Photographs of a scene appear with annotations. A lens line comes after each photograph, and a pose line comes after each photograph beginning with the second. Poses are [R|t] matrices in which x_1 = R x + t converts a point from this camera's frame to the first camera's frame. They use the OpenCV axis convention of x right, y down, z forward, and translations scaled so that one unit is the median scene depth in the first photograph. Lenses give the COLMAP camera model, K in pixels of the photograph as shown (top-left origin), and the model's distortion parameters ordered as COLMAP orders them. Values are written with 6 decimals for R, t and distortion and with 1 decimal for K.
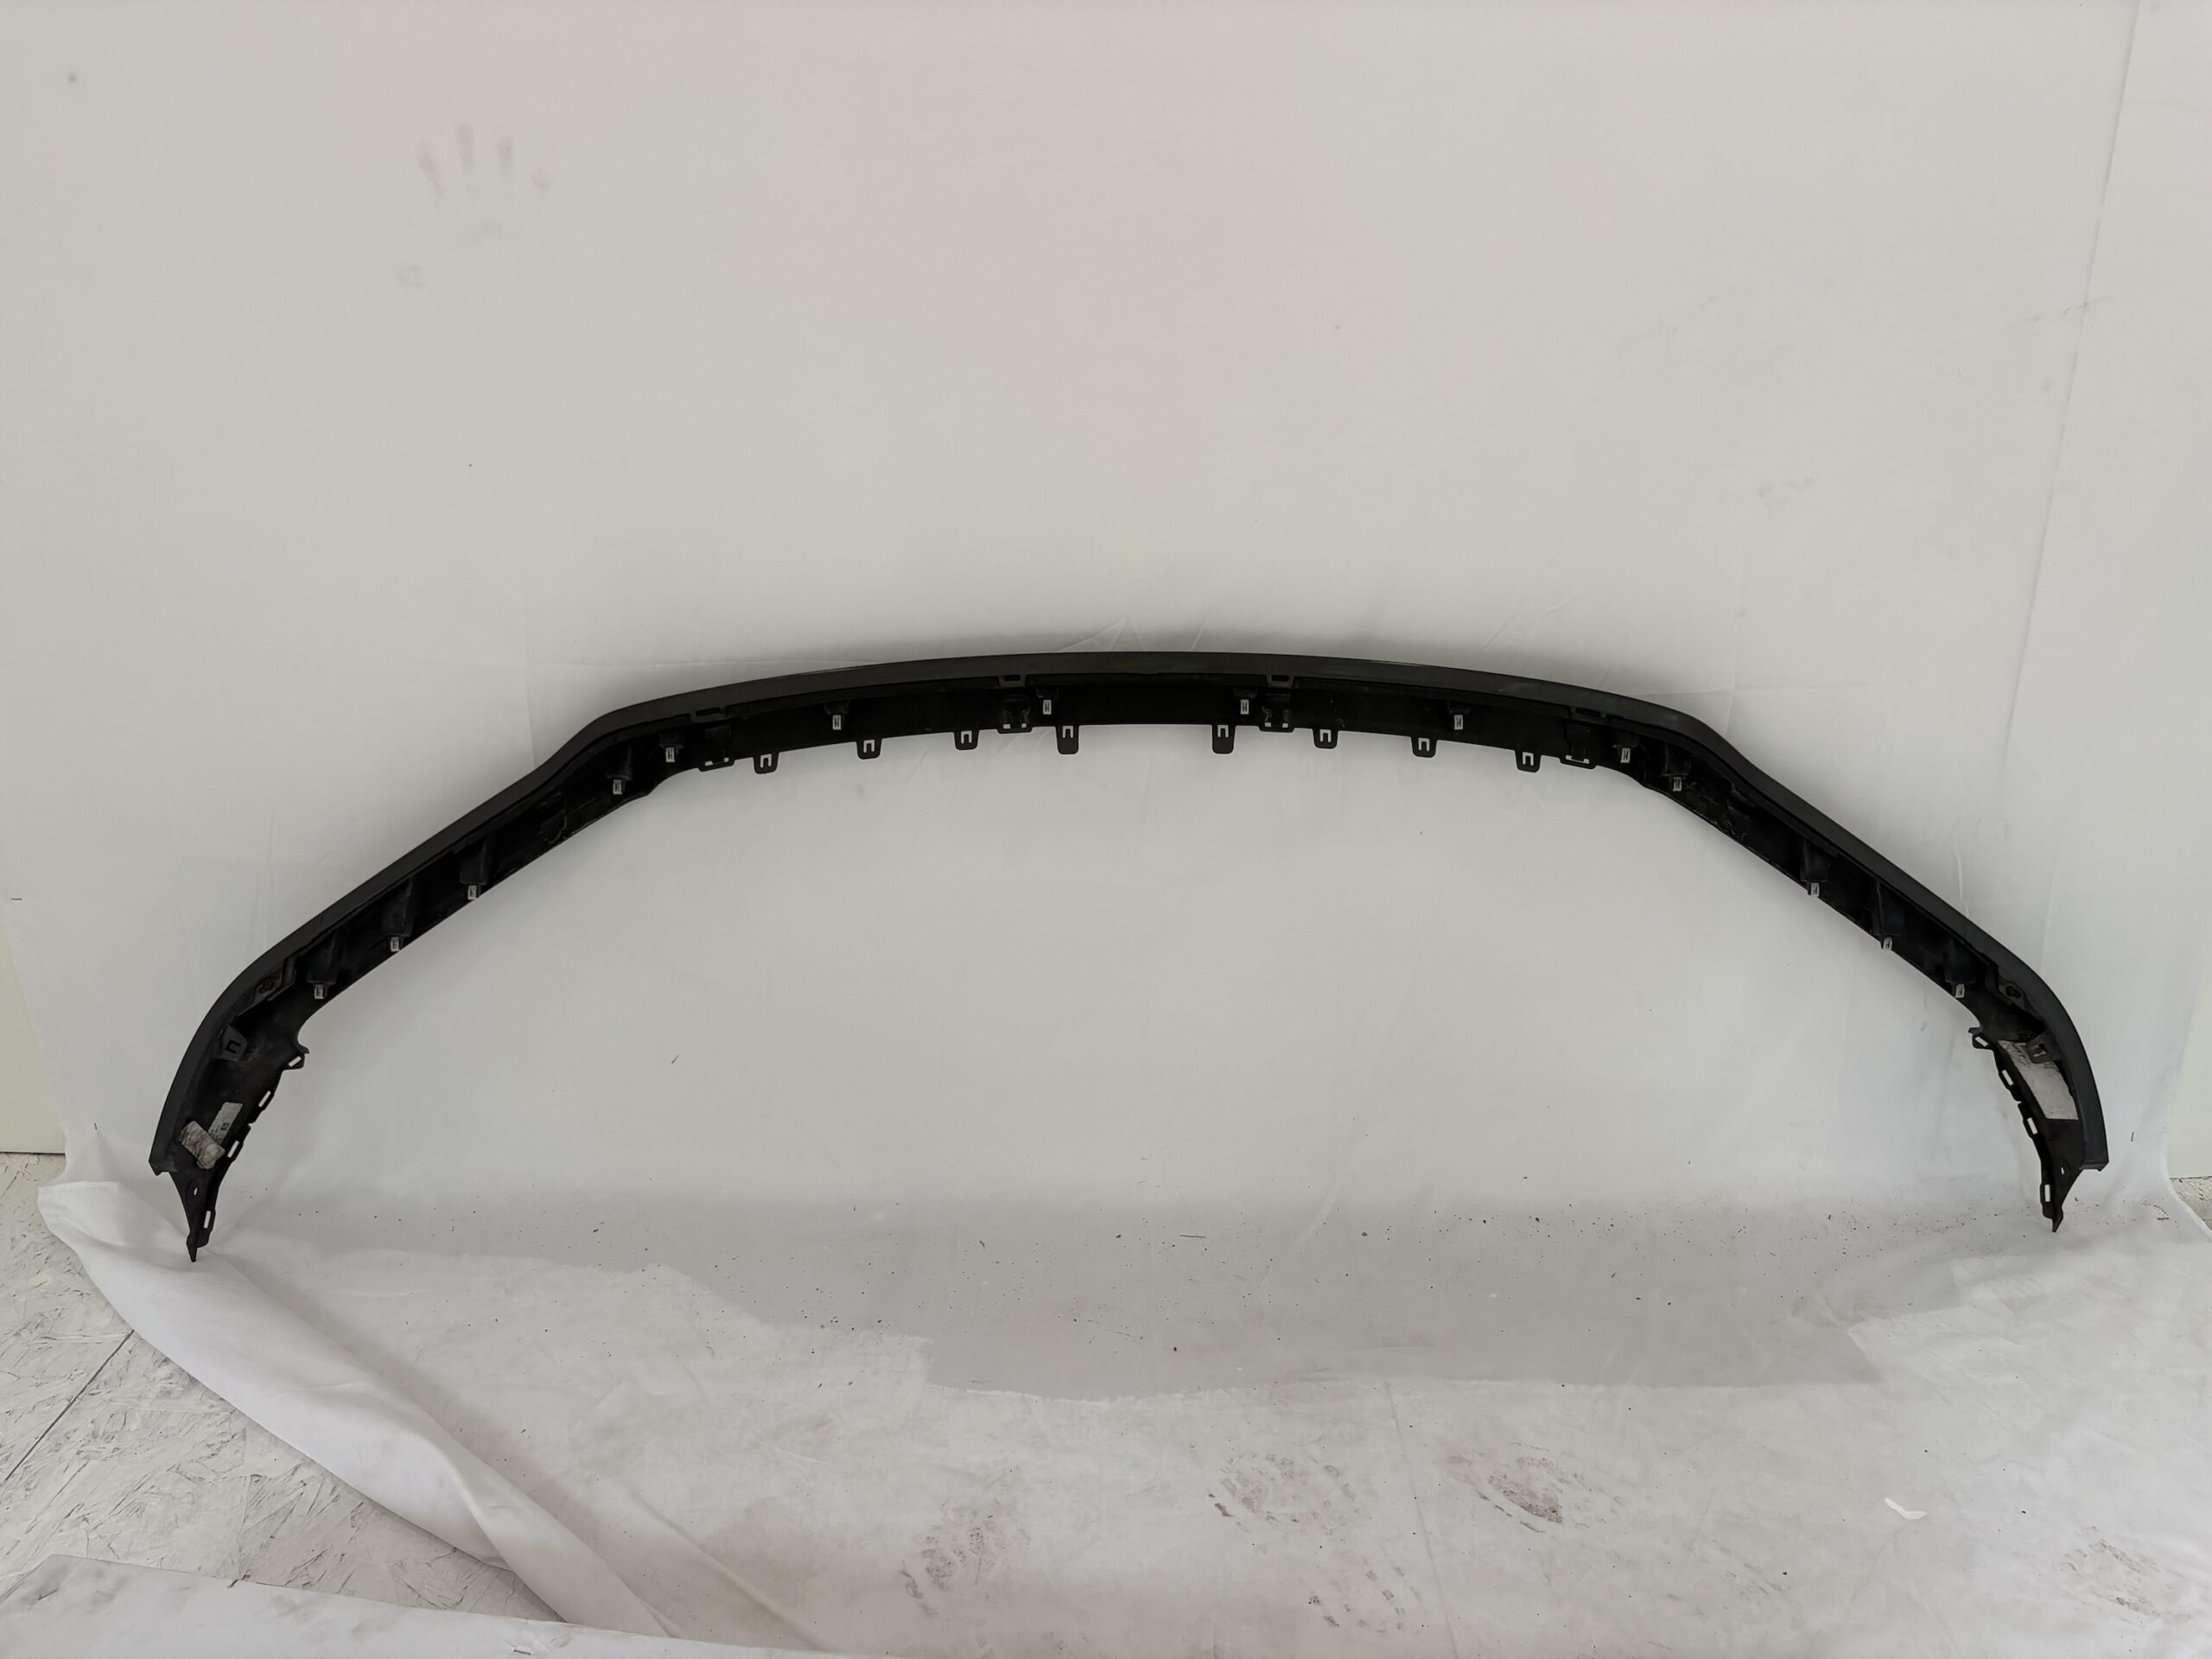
lens RADIAL K [[1712.9, 0, 1106.5], [0, 1712.9, 814.1], [0, 0, 1]] dist [0.019270, -0.023825]
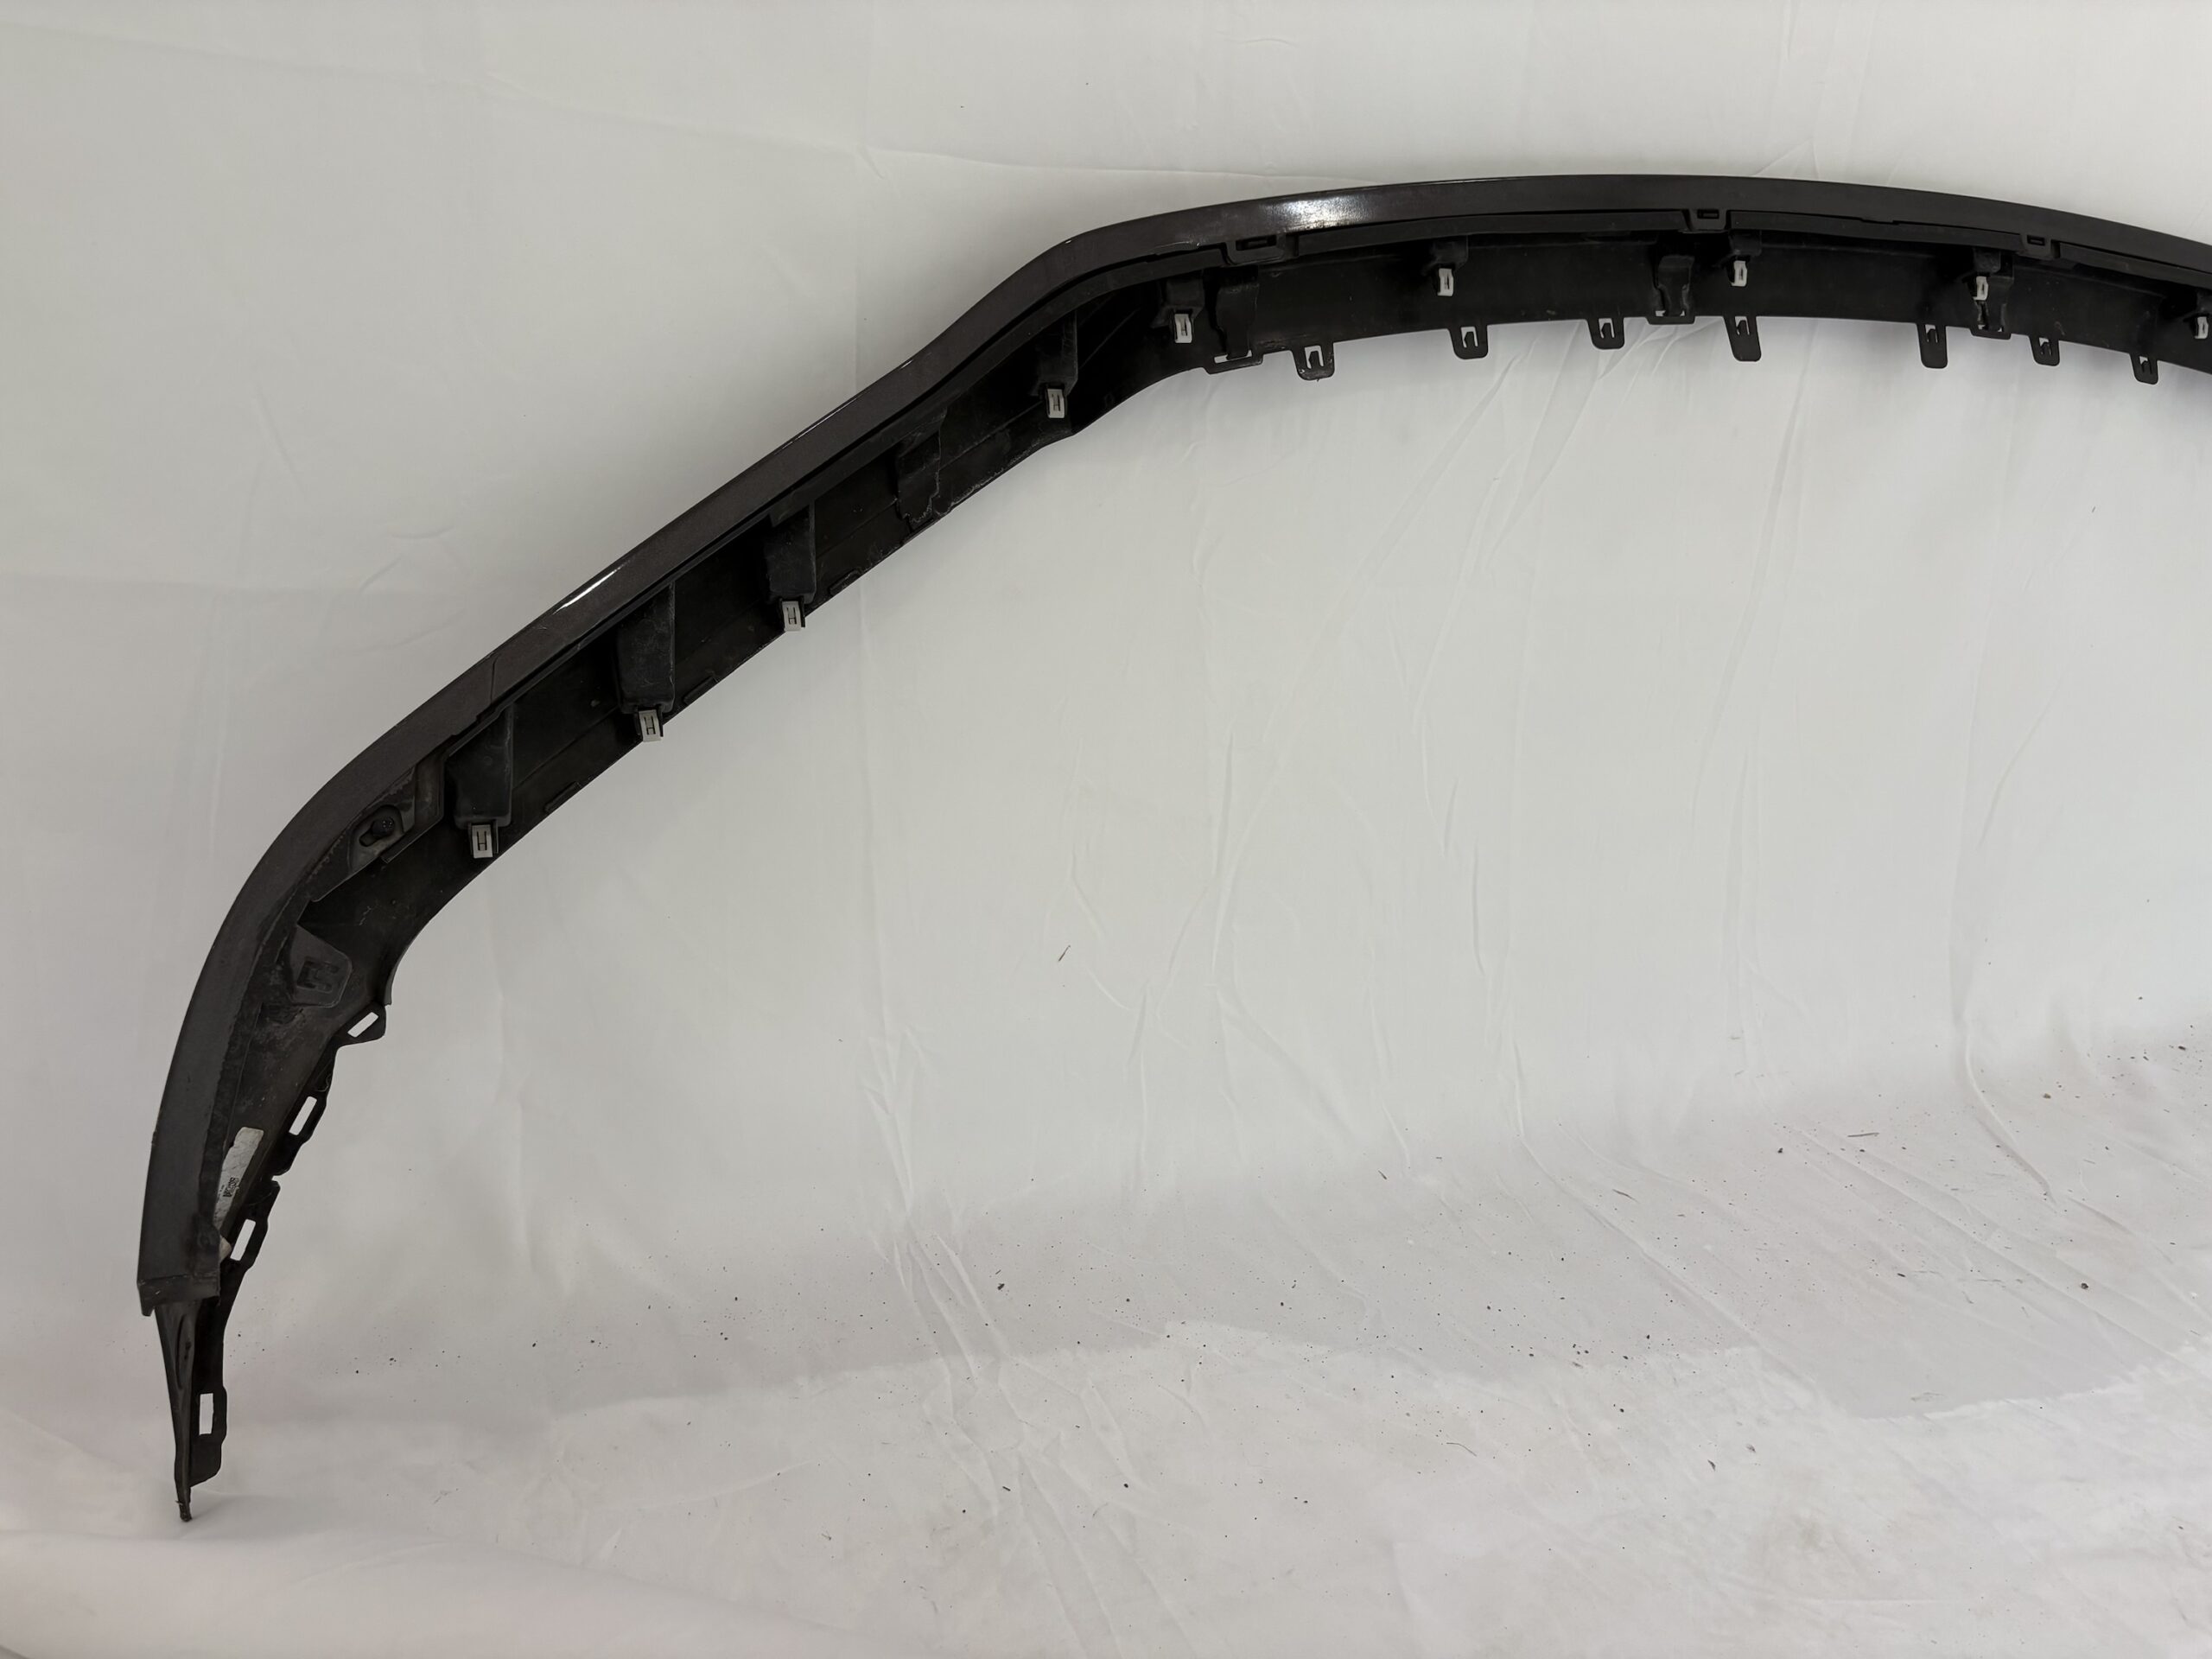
lens RADIAL K [[1712.9, 0, 1091.5], [0, 1712.9, 837.9], [0, 0, 1]] dist [0.019270, -0.023825]
pose [[0.918628, -0.073806, 0.388170, -0.486382], [0.086171, 0.996175, -0.014518, 0.122685], [-0.385613, 0.046786, 0.921474, 0.532487]]
